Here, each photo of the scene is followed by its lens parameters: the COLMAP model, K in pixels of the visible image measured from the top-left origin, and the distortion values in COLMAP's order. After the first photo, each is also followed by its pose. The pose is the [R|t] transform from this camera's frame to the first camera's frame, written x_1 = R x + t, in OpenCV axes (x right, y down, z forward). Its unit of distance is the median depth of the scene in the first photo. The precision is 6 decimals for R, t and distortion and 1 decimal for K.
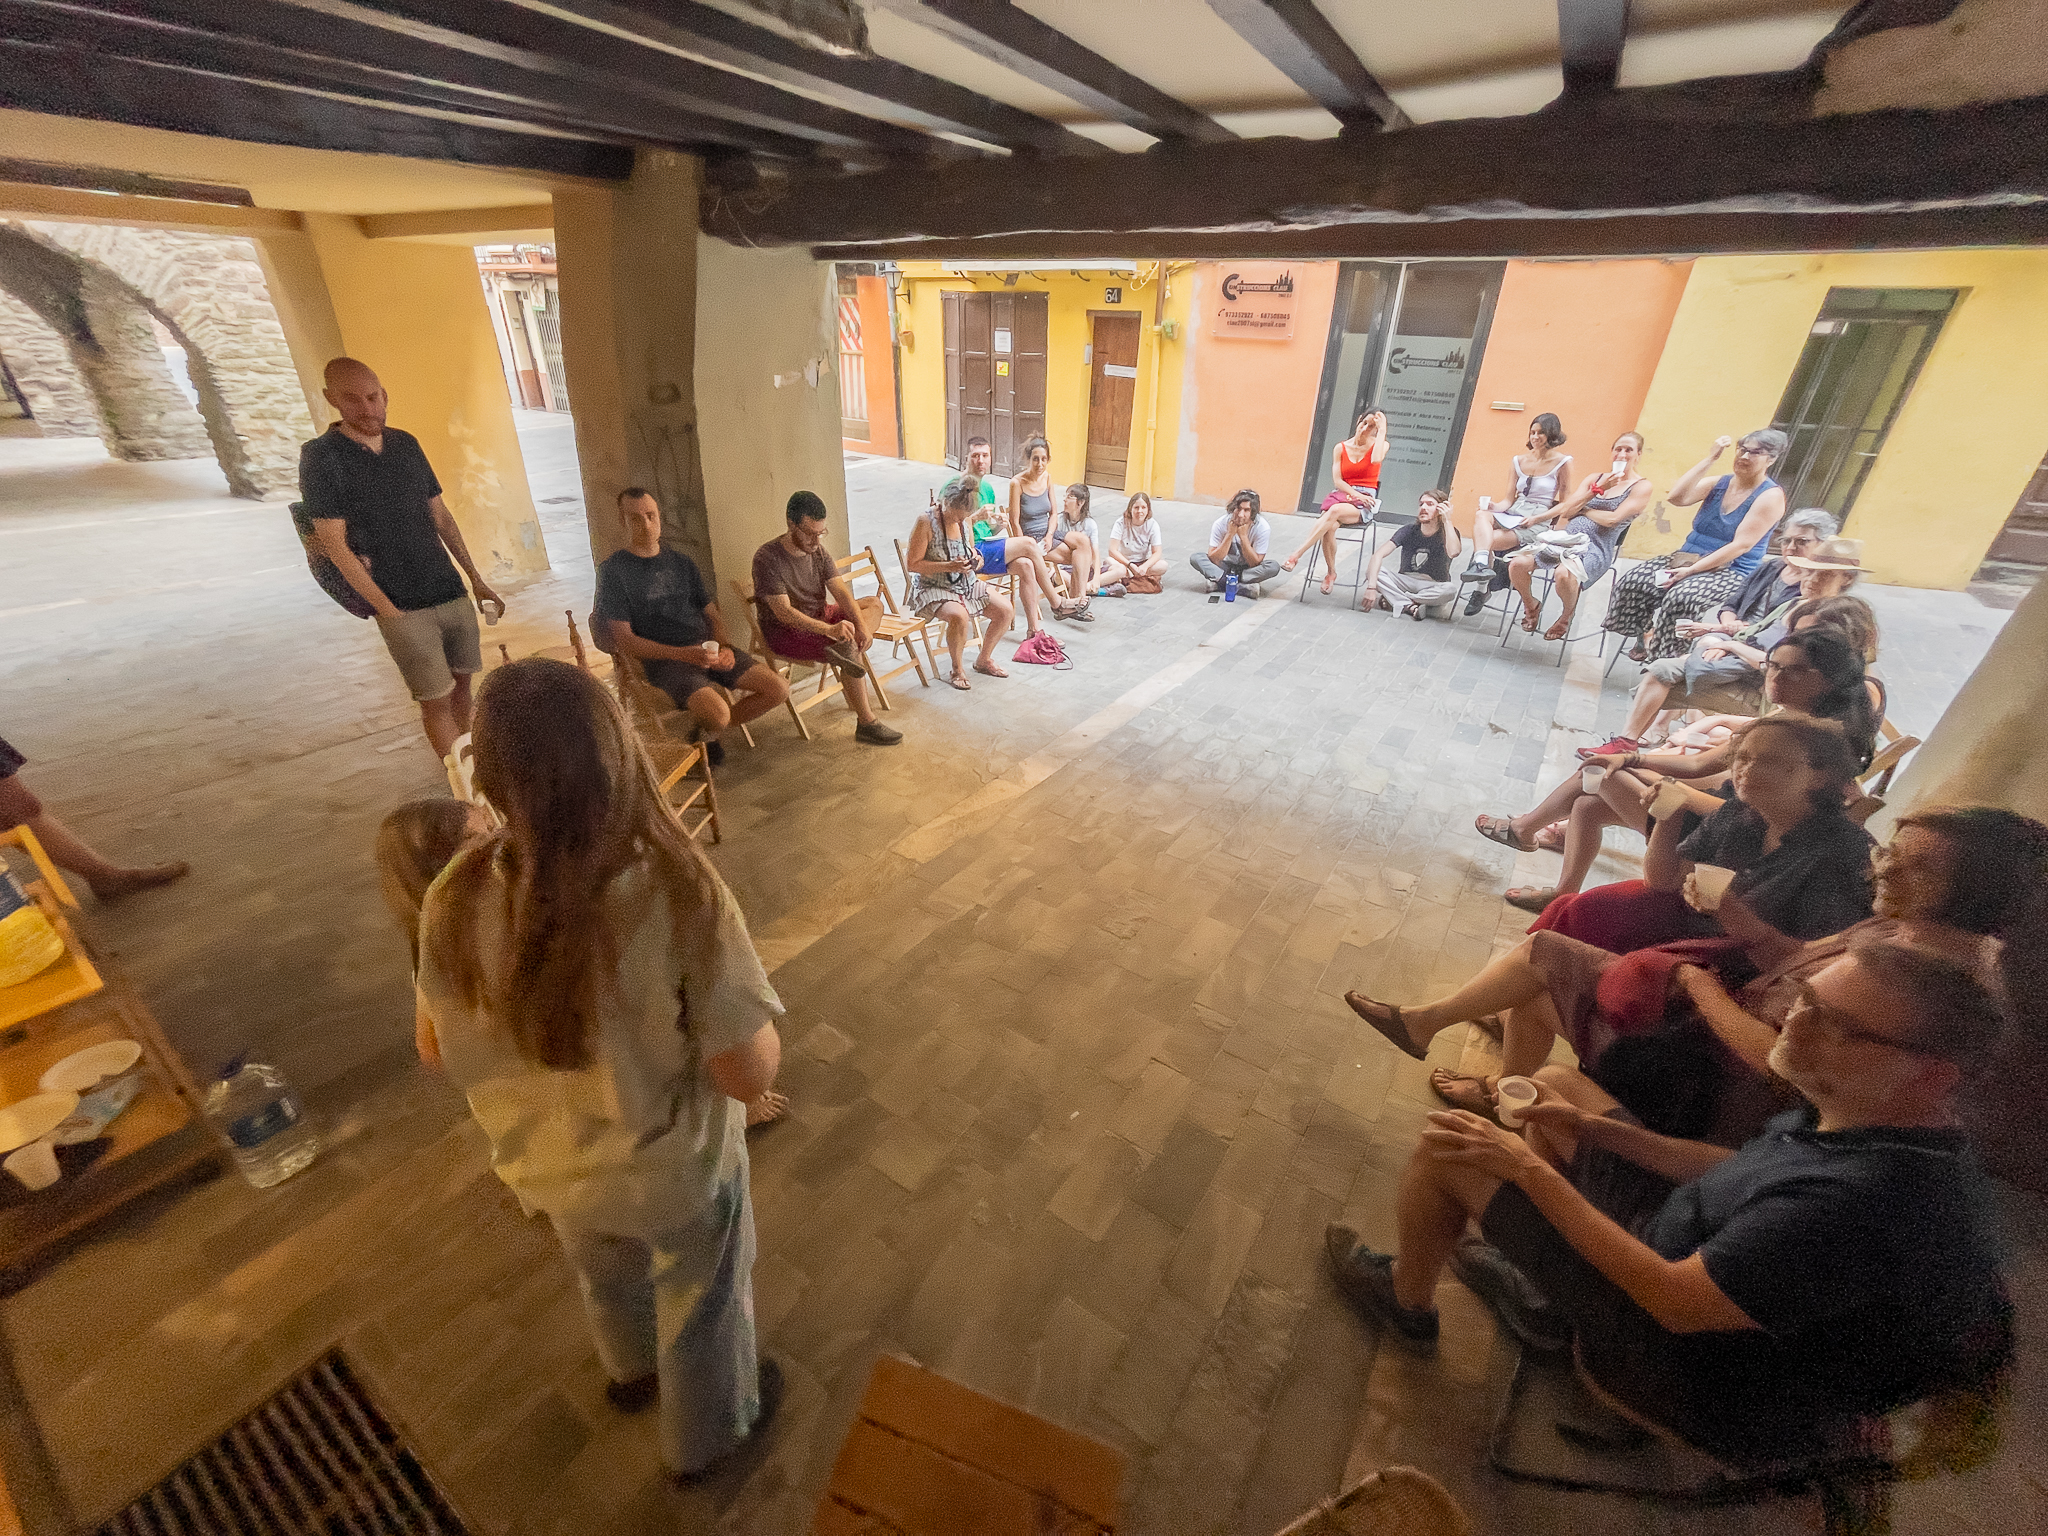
lens RADIAL K [[834.9, 0, 1023.7], [0, 834.9, 780.7], [0, 0, 1]] dist [-0.020289, 0.006646]
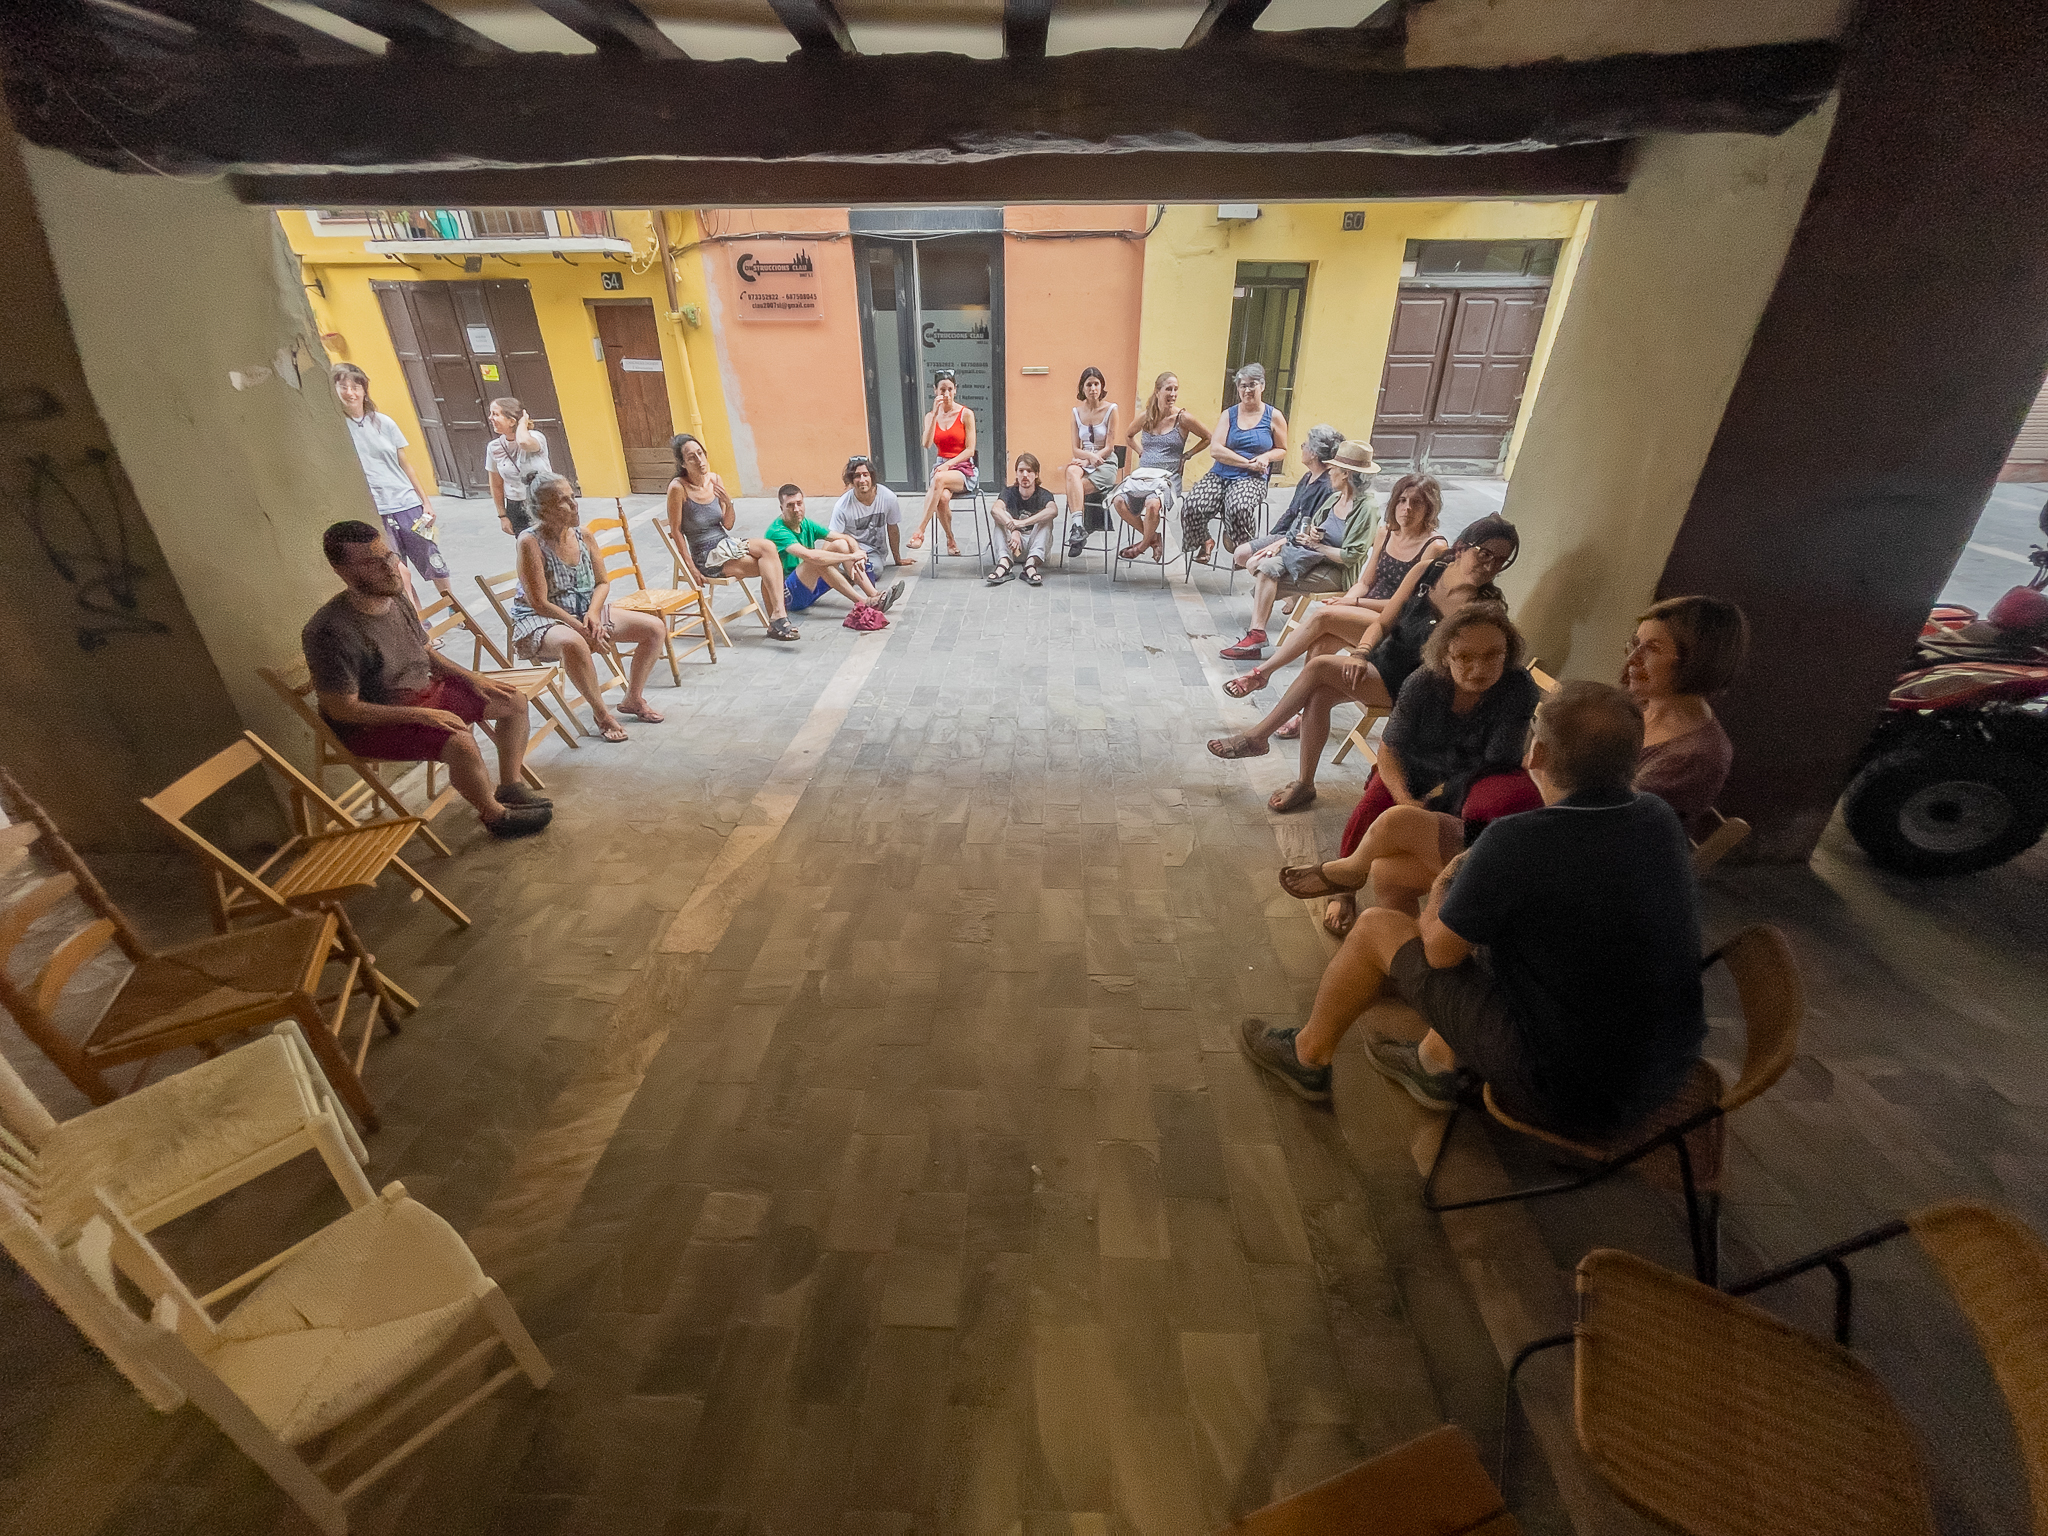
lens RADIAL K [[830.8, 0, 1019.2], [0, 830.8, 774.3], [0, 0, 1]] dist [-0.030308, 0.015714]
pose [[0.847957, -0.277434, 0.451662, -0.111959], [0.278548, 0.958179, 0.065612, -0.020630], [-0.450976, 0.070173, 0.889773, 0.090676]]
